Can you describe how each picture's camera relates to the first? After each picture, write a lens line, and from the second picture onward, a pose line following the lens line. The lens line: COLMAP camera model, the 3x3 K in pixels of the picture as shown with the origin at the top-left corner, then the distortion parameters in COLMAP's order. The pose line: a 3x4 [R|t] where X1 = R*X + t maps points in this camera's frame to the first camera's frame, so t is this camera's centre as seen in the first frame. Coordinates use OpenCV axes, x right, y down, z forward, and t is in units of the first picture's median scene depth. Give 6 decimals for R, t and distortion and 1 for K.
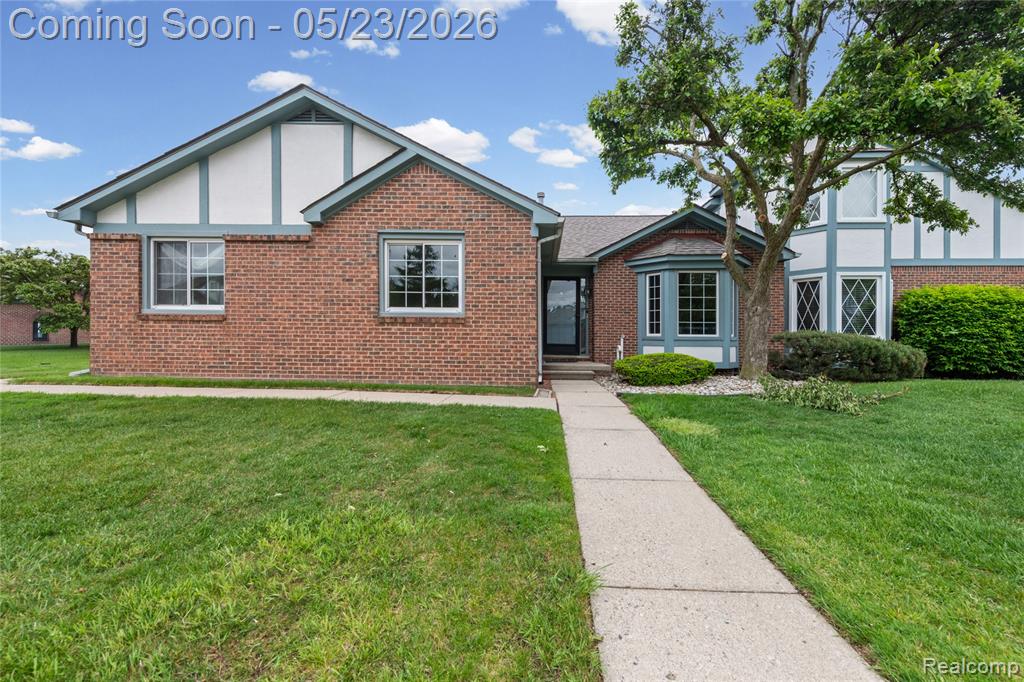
lens RADIAL K [[424.0, 0, 516.2], [0, 424.0, 344.2], [0, 0, 1]] dist [0.004091, 0.001664]
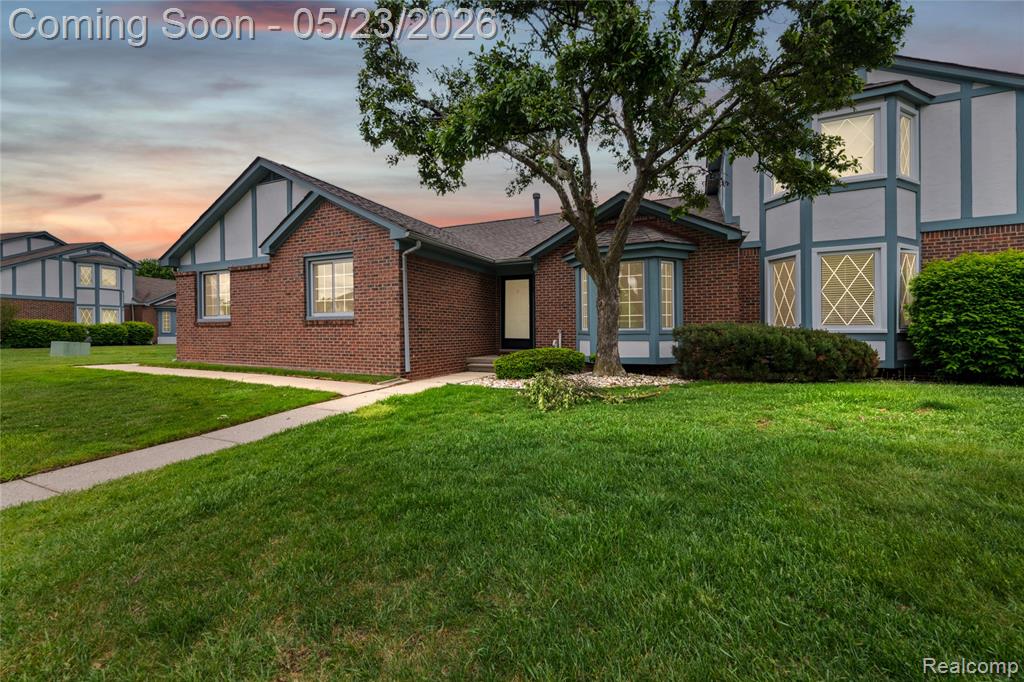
lens RADIAL K [[424.0, 0, 509.8], [0, 424.0, 332.9], [0, 0, 1]] dist [0.004091, 0.001664]
pose [[0.919618, -0.012987, -0.392599, 0.769051], [0.009531, 0.999897, -0.010753, -0.005579], [0.392699, 0.006147, 0.919647, 0.031945]]
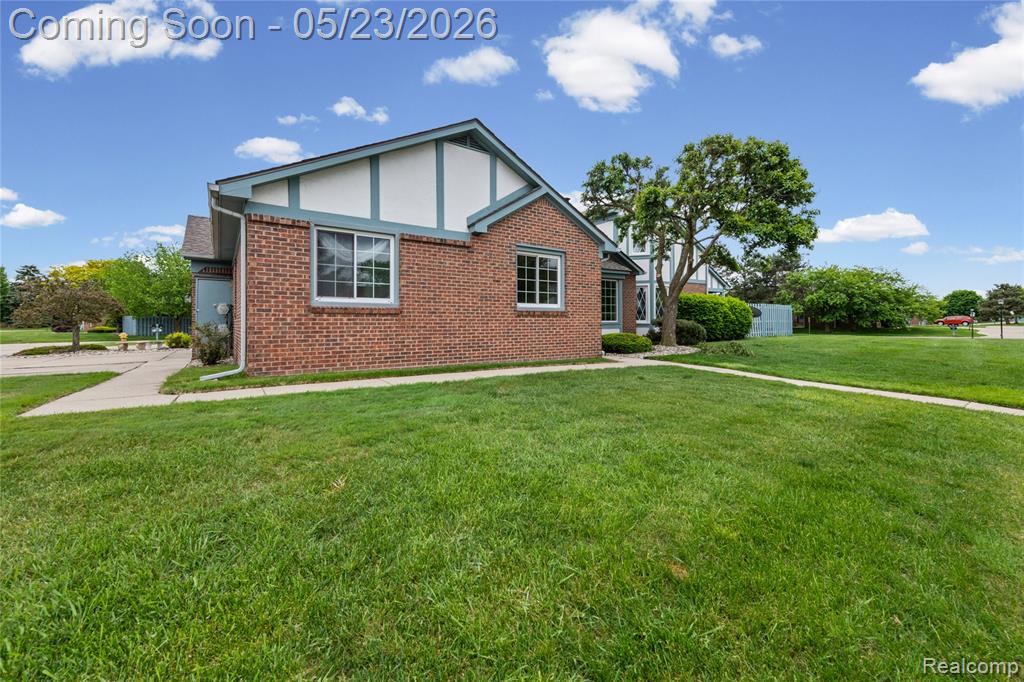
lens RADIAL K [[424.0, 0, 503.1], [0, 424.0, 325.2], [0, 0, 1]] dist [0.004091, 0.001664]
pose [[0.798656, -0.017280, 0.601540, -1.113185], [0.020792, 0.999783, 0.001115, -0.022060], [-0.601429, 0.011616, 0.798842, -0.003229]]
